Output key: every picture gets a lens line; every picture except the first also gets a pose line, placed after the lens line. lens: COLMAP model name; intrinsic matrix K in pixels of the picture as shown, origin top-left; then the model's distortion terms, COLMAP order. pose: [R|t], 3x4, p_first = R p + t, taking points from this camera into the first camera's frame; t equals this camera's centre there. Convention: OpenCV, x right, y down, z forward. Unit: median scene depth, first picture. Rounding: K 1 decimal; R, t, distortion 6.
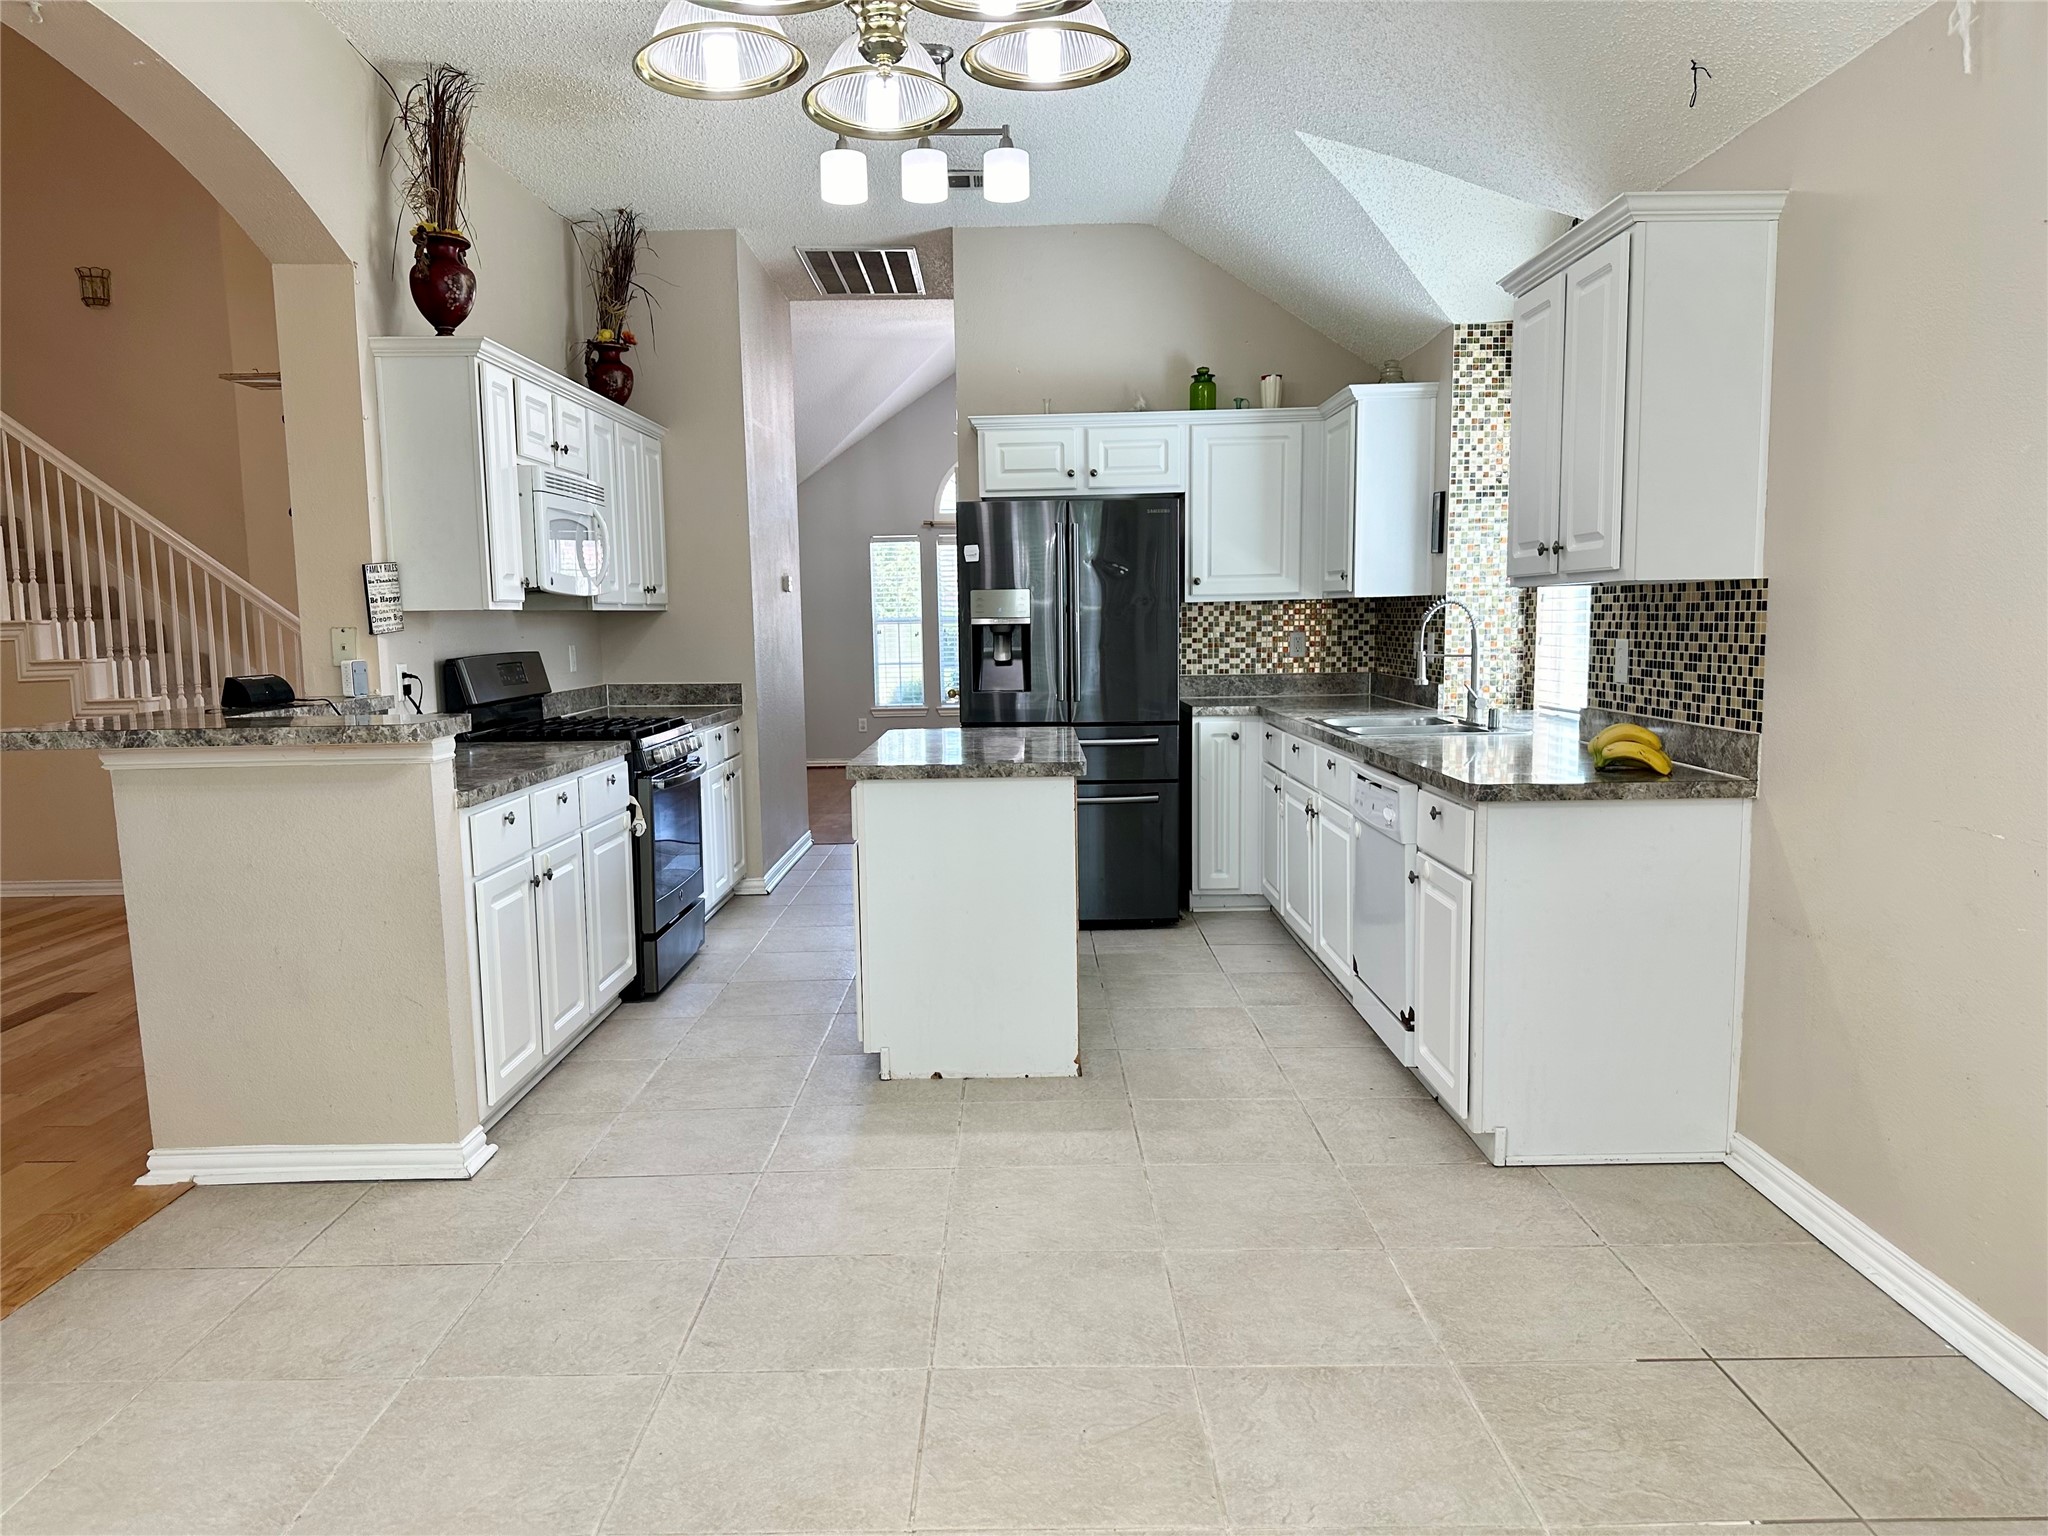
lens RADIAL K [[1432.9, 0, 1024.0], [0, 1432.9, 768.0], [0, 0, 1]] dist [0.152576, -0.251342]
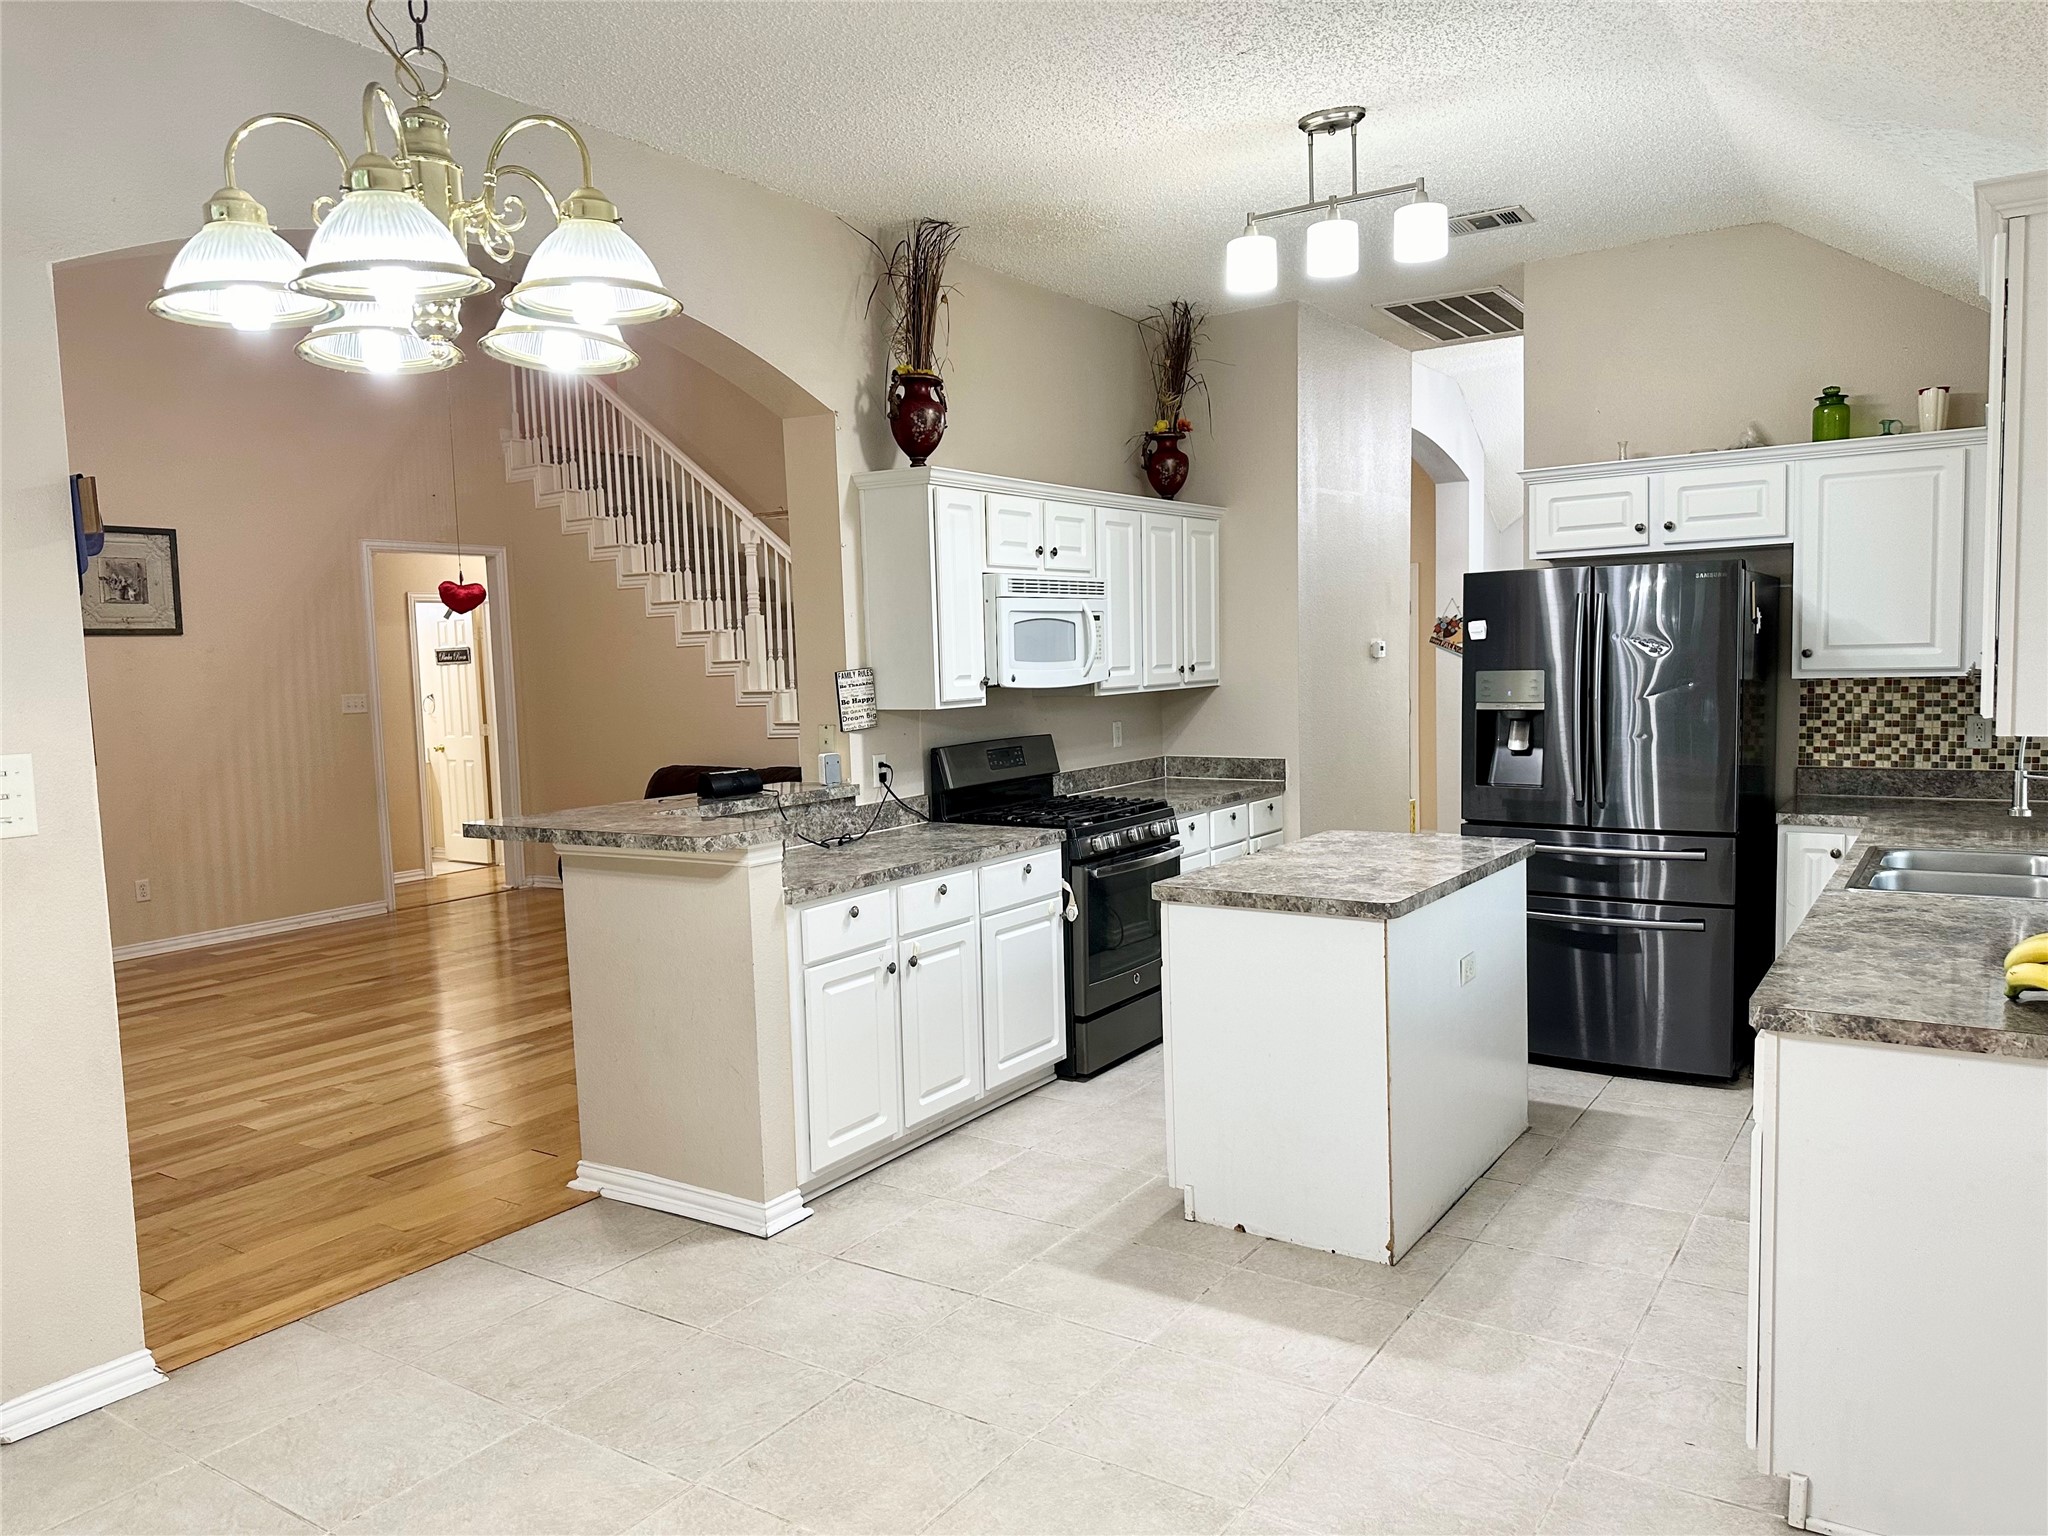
lens RADIAL K [[1432.9, 0, 1024.0], [0, 1432.9, 768.0], [0, 0, 1]] dist [0.152576, -0.251342]
pose [[0.834981, 0.036778, -0.549049, 0.225717], [-0.044220, 0.999022, -0.000329, -0.051575], [0.548500, 0.024554, 0.835790, 0.096301]]
